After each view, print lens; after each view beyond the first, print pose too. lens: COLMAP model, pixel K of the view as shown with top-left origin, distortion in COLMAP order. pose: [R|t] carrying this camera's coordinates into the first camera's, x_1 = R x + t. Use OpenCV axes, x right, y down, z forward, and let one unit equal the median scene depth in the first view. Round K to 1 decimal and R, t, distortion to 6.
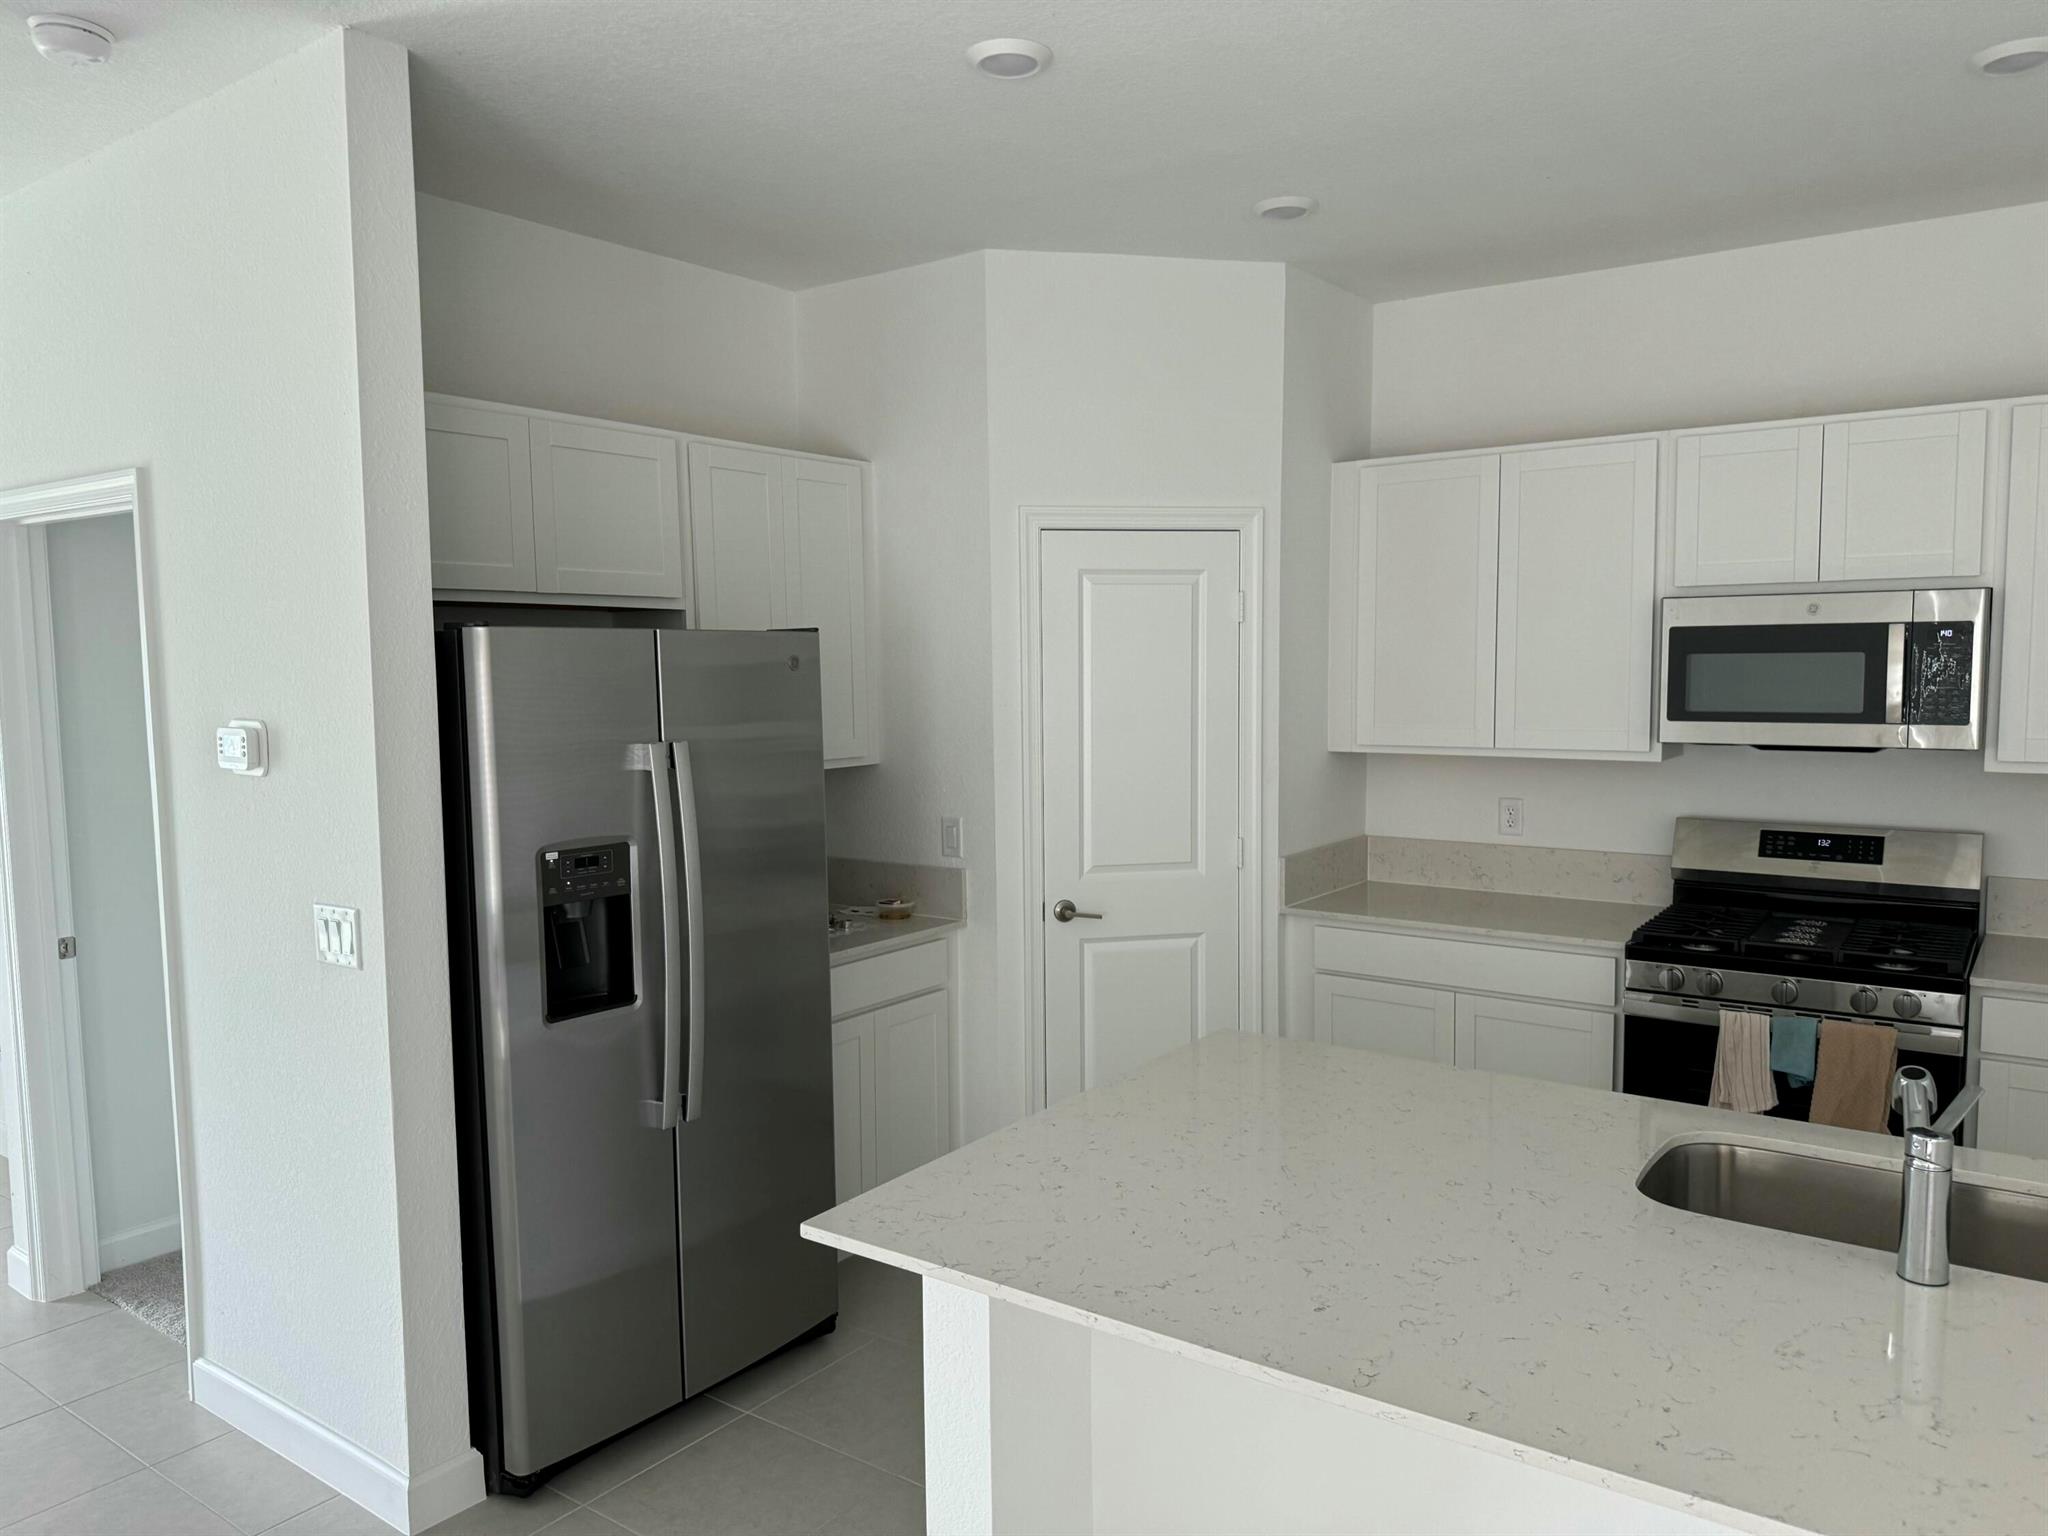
lens RADIAL K [[1431.1, 0, 1045.0], [0, 1431.1, 778.8], [0, 0, 1]] dist [0.066213, -0.082758]
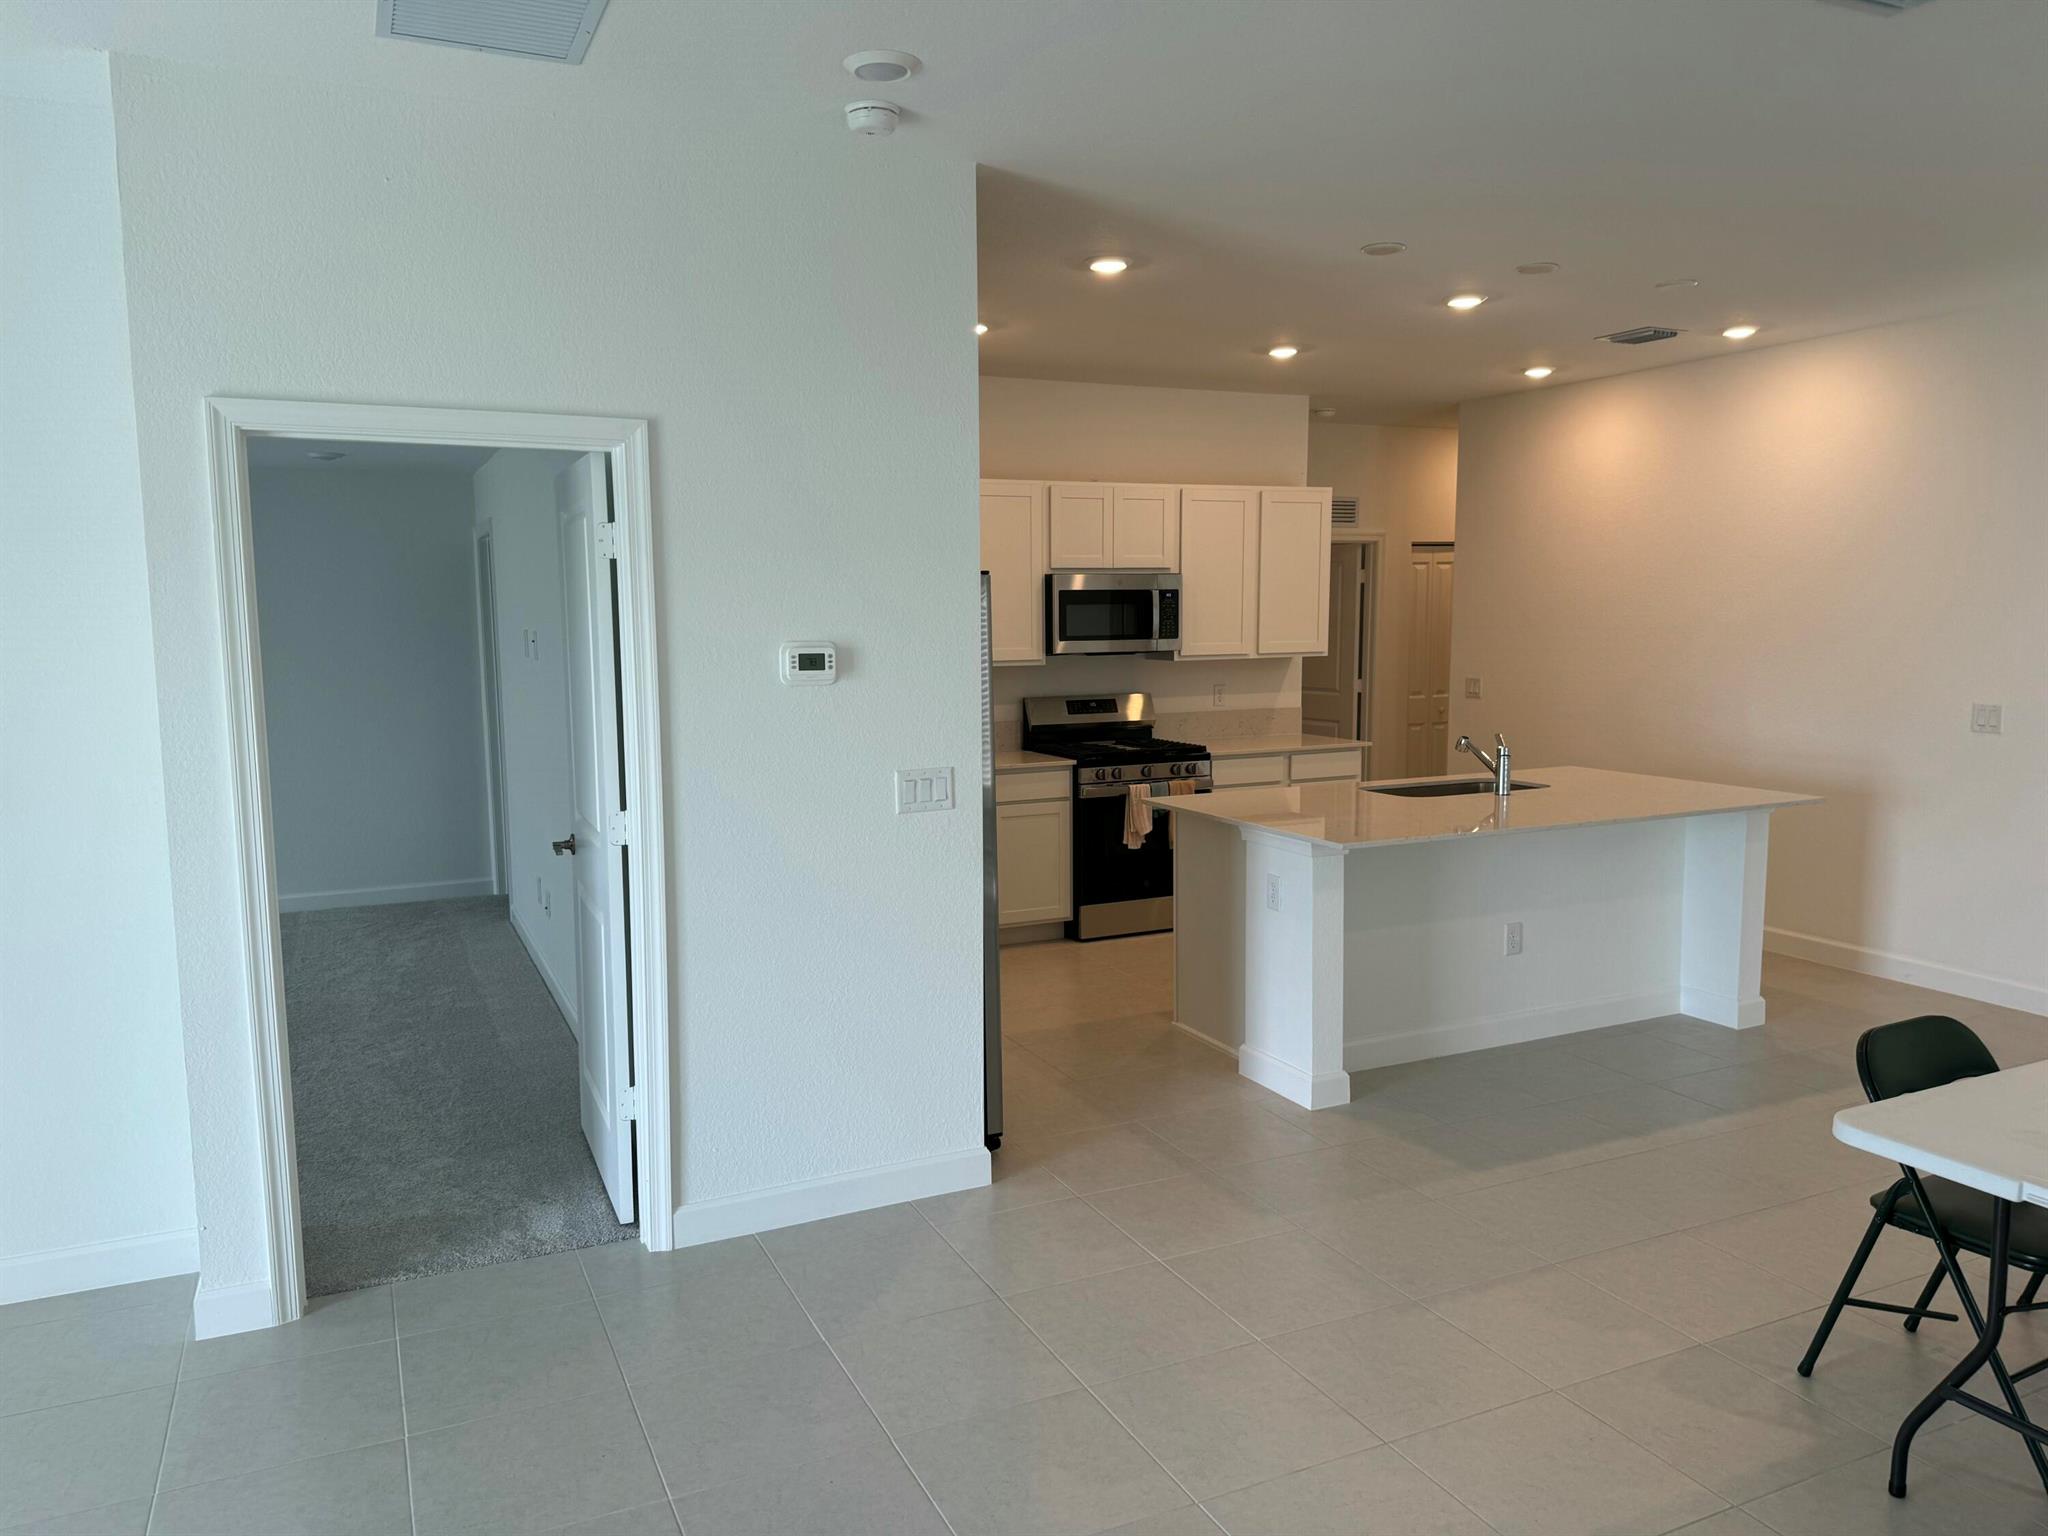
lens RADIAL K [[1431.1, 0, 1001.8], [0, 1431.1, 781.8], [0, 0, 1]] dist [0.066213, -0.082758]
pose [[0.485391, -0.097048, 0.868894, -1.209827], [0.078720, 0.994635, 0.067117, 0.009860], [-0.870746, 0.035822, 0.490426, 0.184880]]
